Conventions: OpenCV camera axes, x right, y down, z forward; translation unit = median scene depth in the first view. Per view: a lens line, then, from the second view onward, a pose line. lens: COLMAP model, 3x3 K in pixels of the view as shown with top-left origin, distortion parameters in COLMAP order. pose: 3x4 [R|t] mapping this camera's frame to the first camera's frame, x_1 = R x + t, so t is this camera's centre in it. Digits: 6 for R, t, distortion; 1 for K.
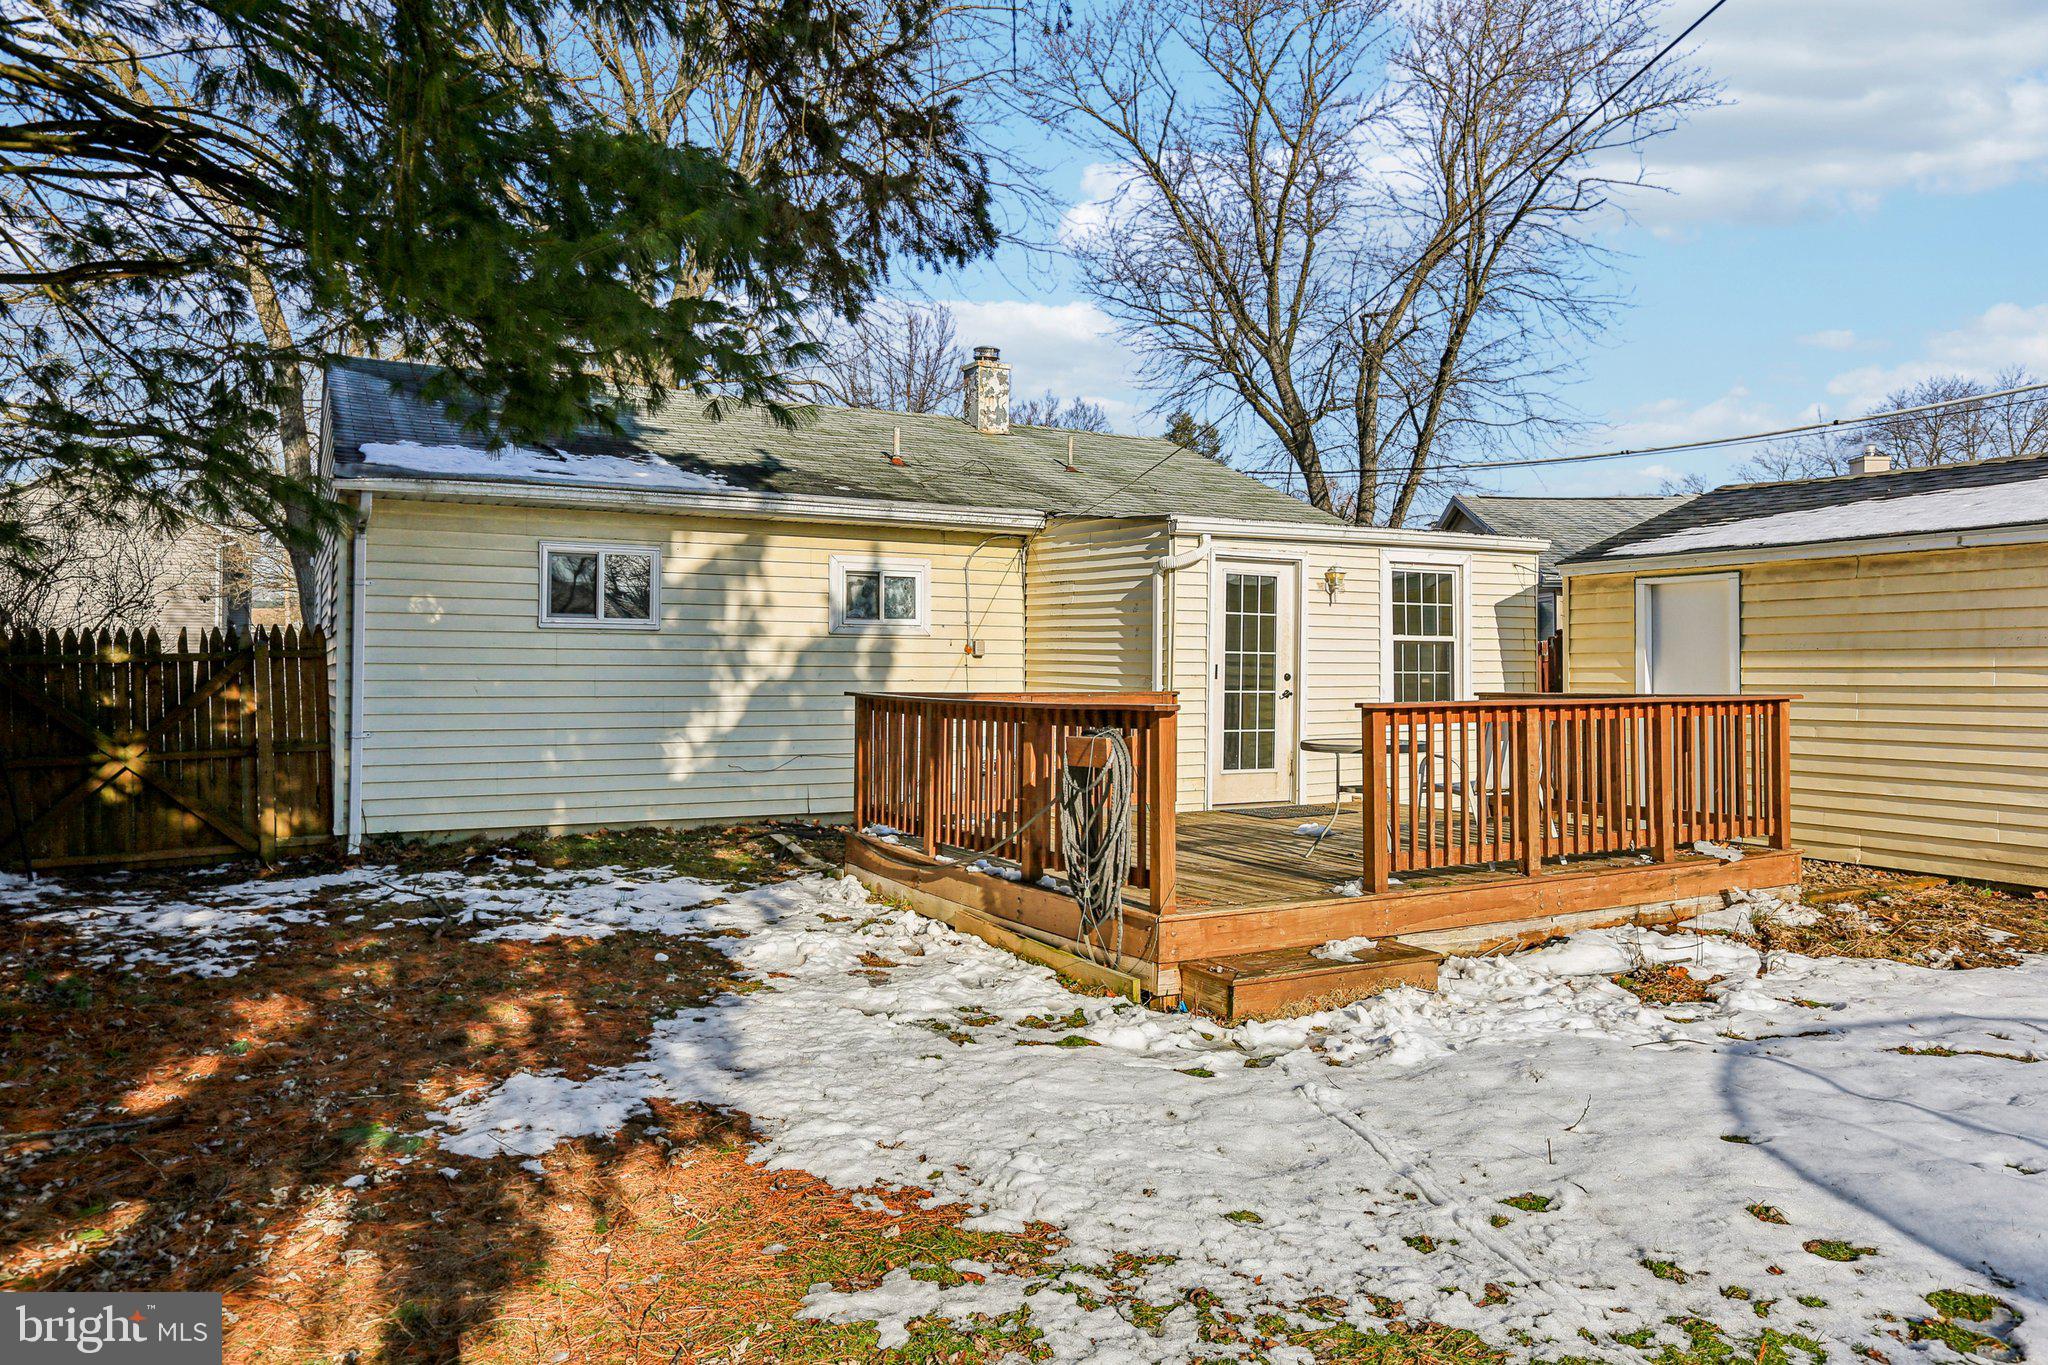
lens RADIAL K [[1373.1, 0, 1024.0], [0, 1373.1, 682.5], [0, 0, 1]] dist [-0.003718, 0.001990]
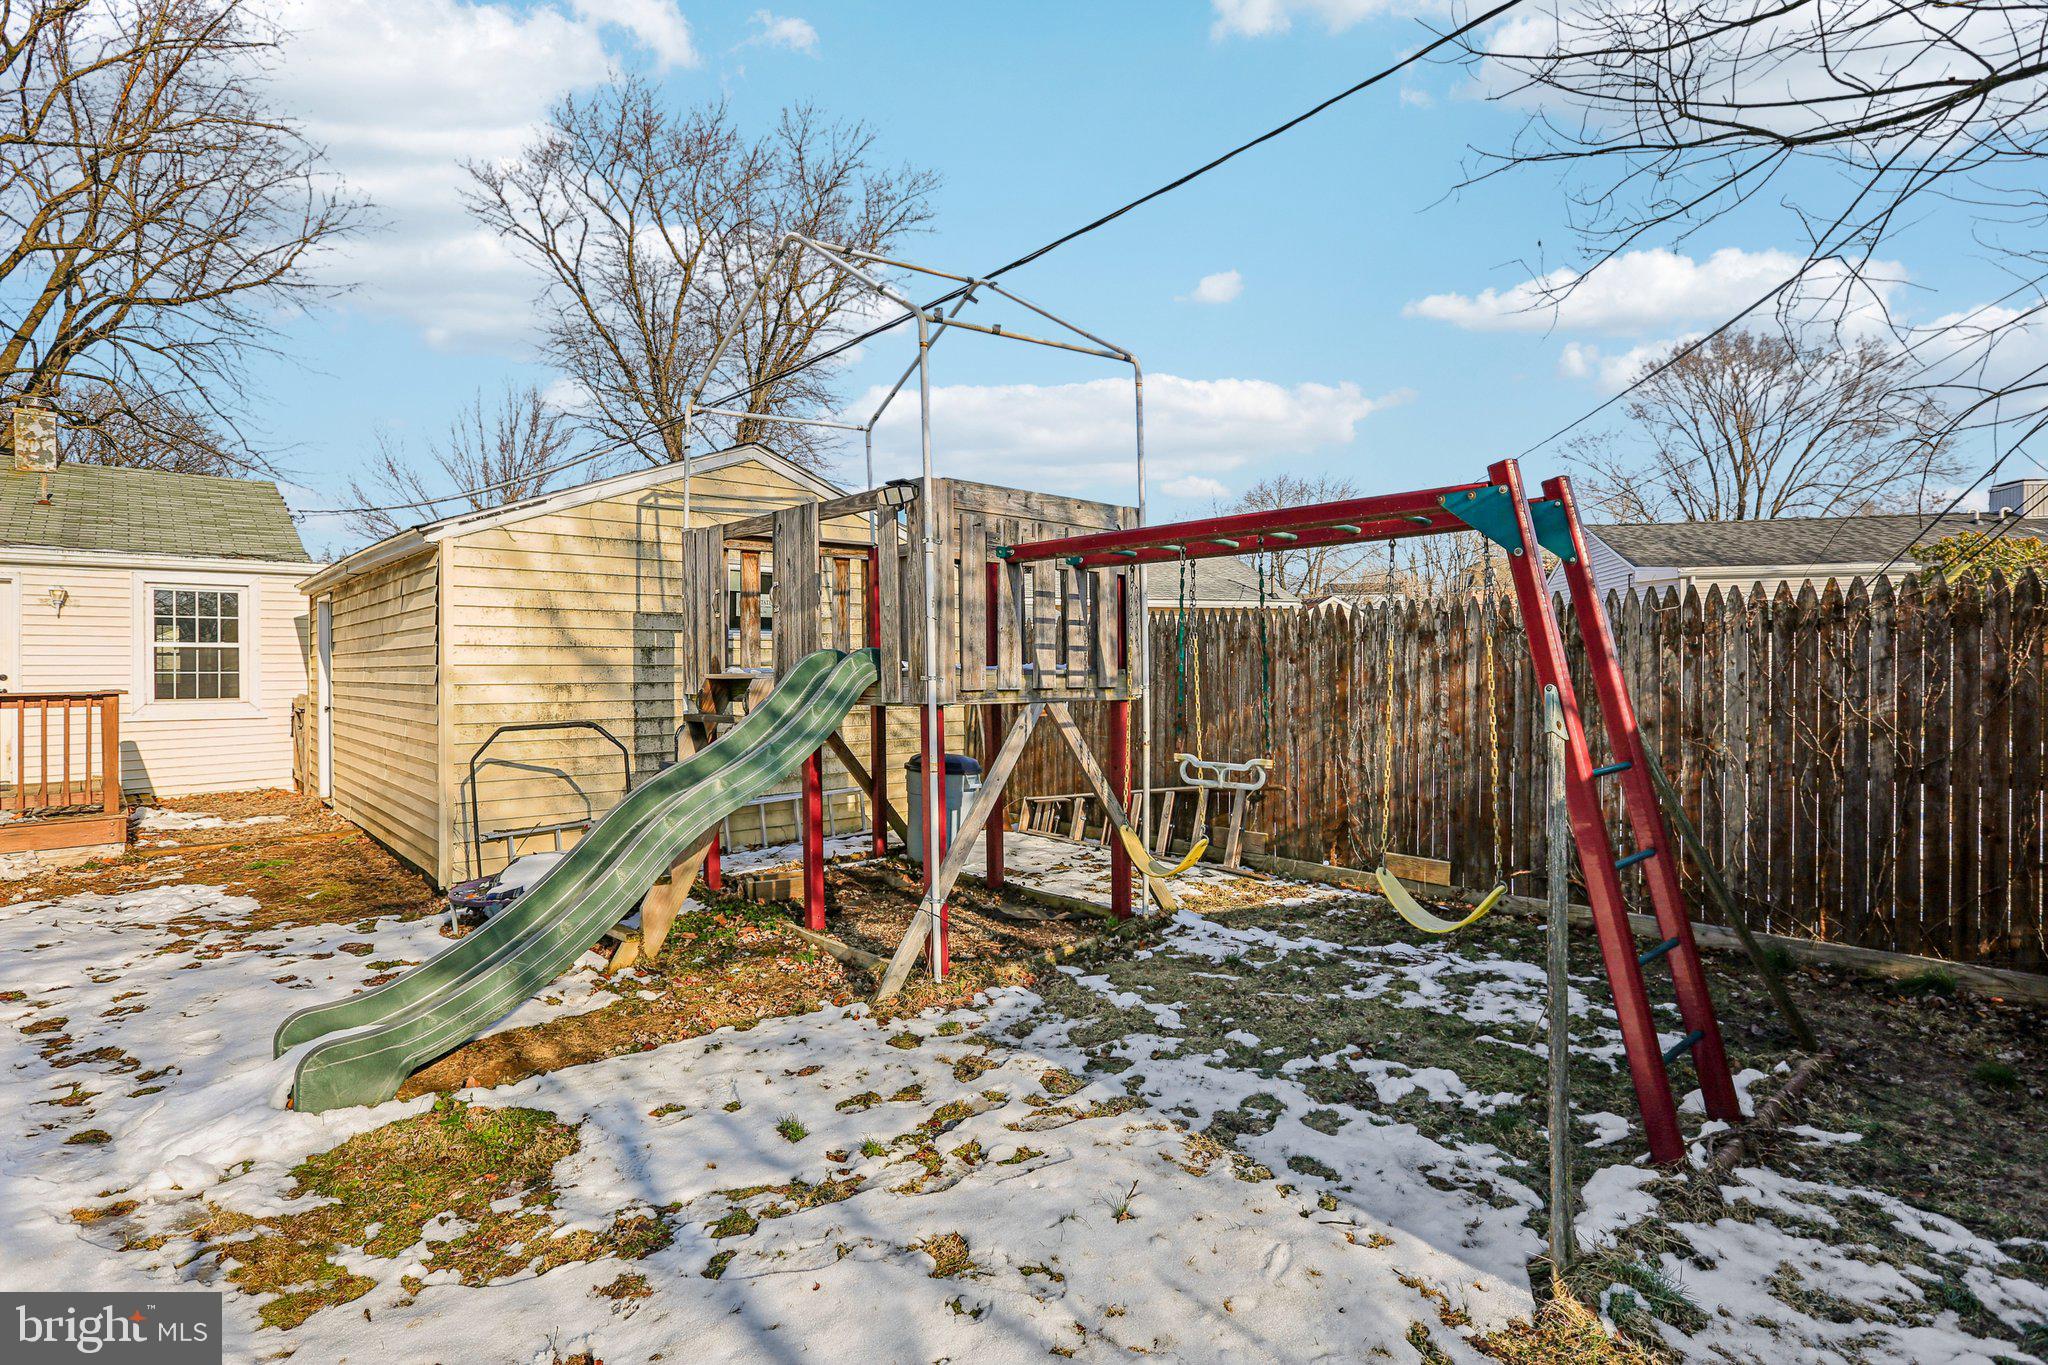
lens RADIAL K [[1010.6, 0, 1024.0], [0, 1010.6, 682.5], [0, 0, 1]] dist [-0.010645, 0.000758]
pose [[0.974543, -0.006464, 0.224109, 0.858704], [0.005182, 0.999967, 0.006308, -0.000137], [-0.224142, -0.004986, 0.974544, -0.045061]]
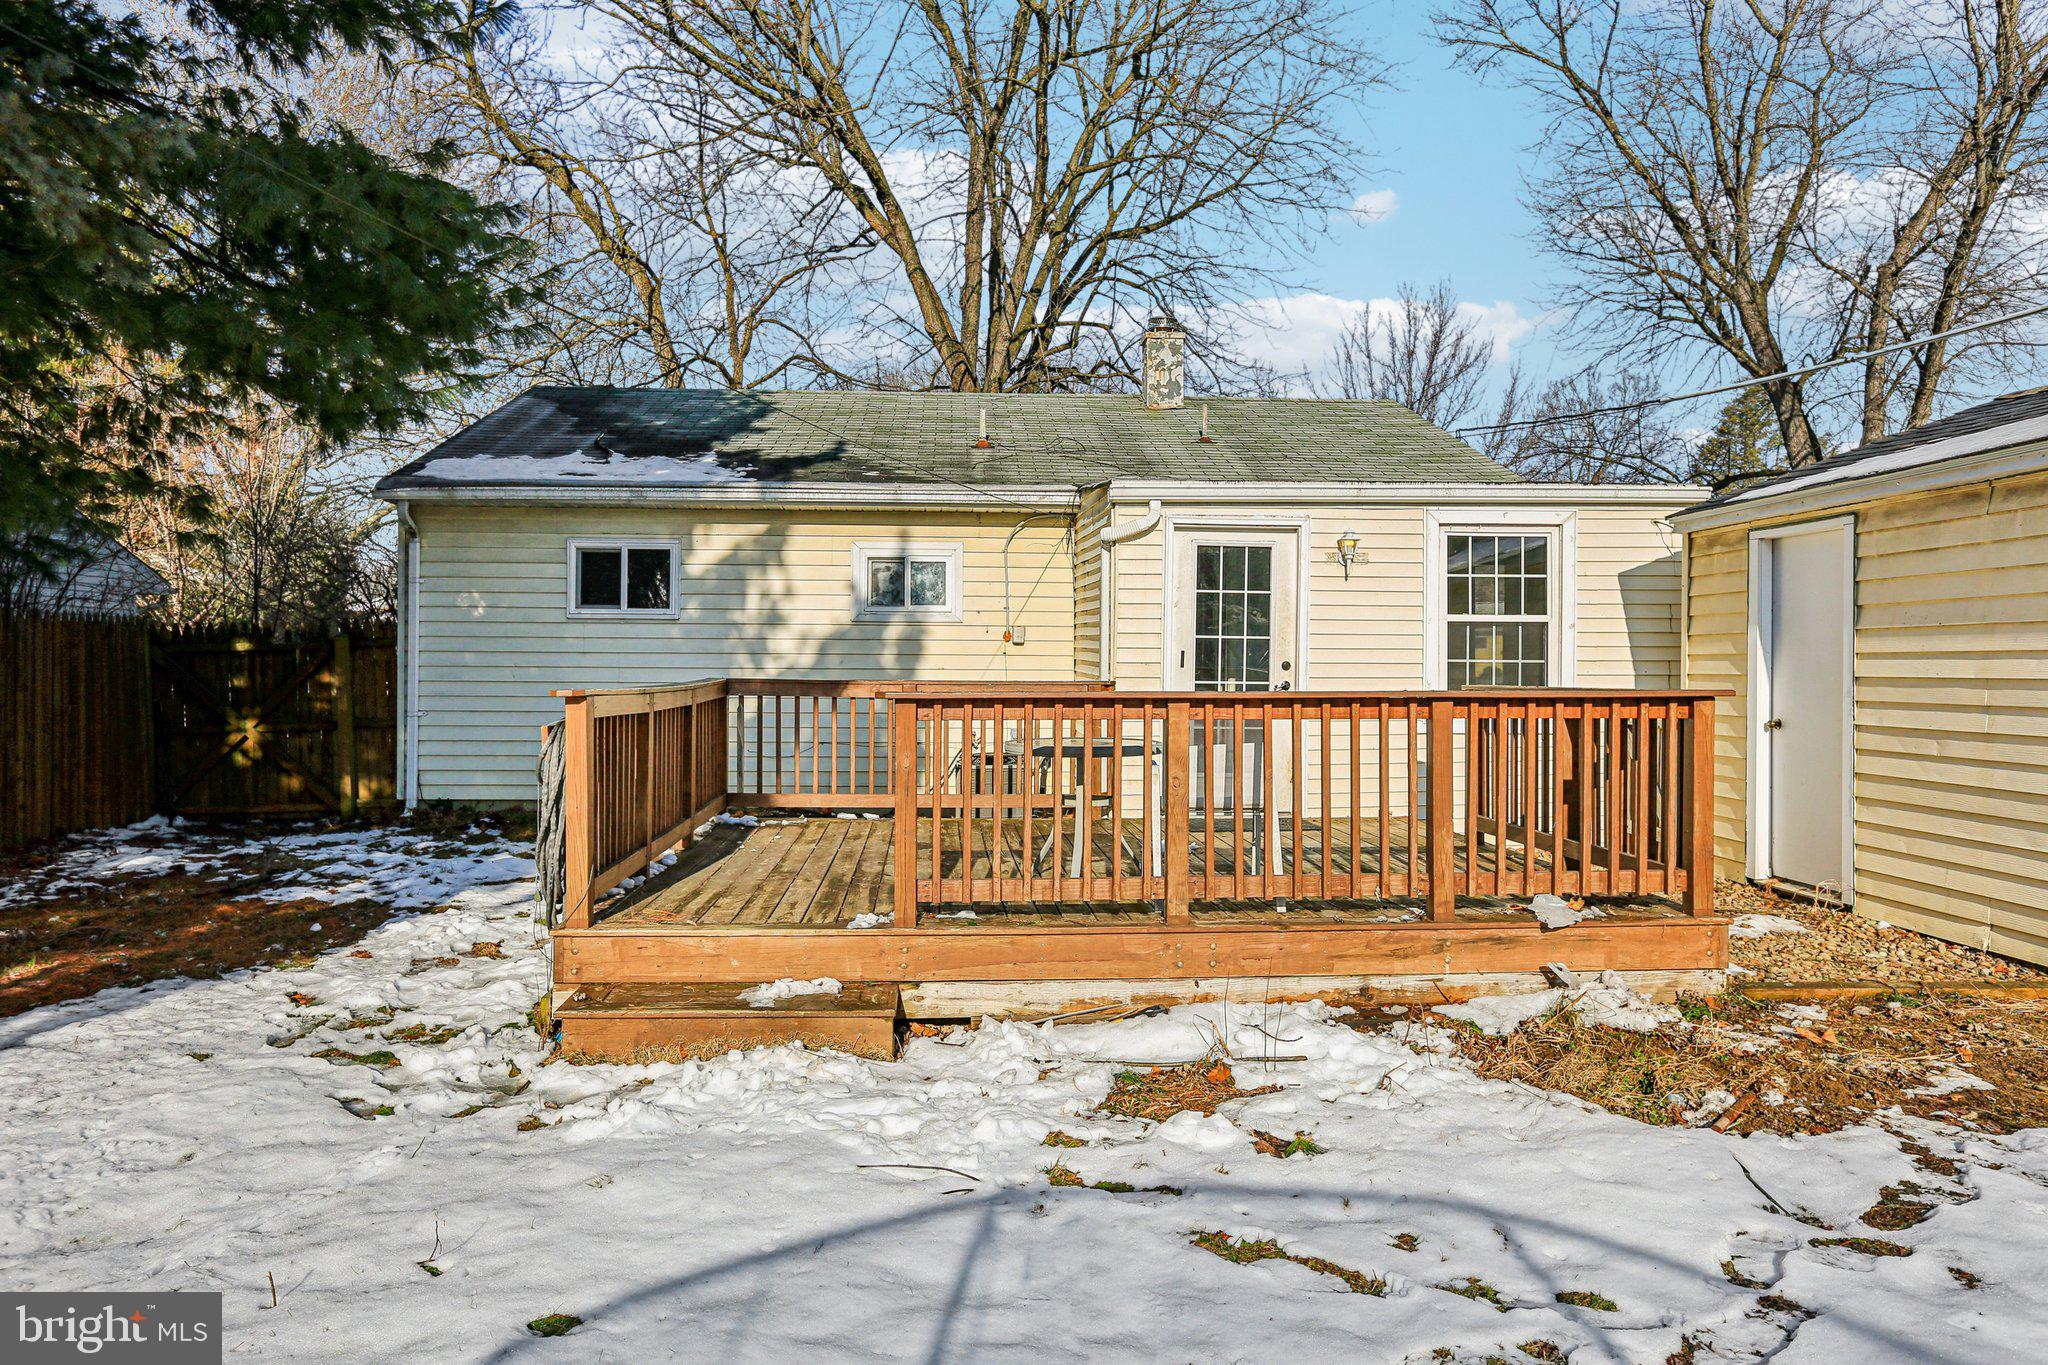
lens RADIAL K [[1322.7, 0, 1024.0], [0, 1322.7, 682.5], [0, 0, 1]] dist [-0.033902, 0.072965]
pose [[0.901873, 0.007485, -0.431936, 0.396113], [-0.005554, 0.999968, 0.005731, 0.002562], [0.431965, -0.002770, 0.901886, 0.197995]]
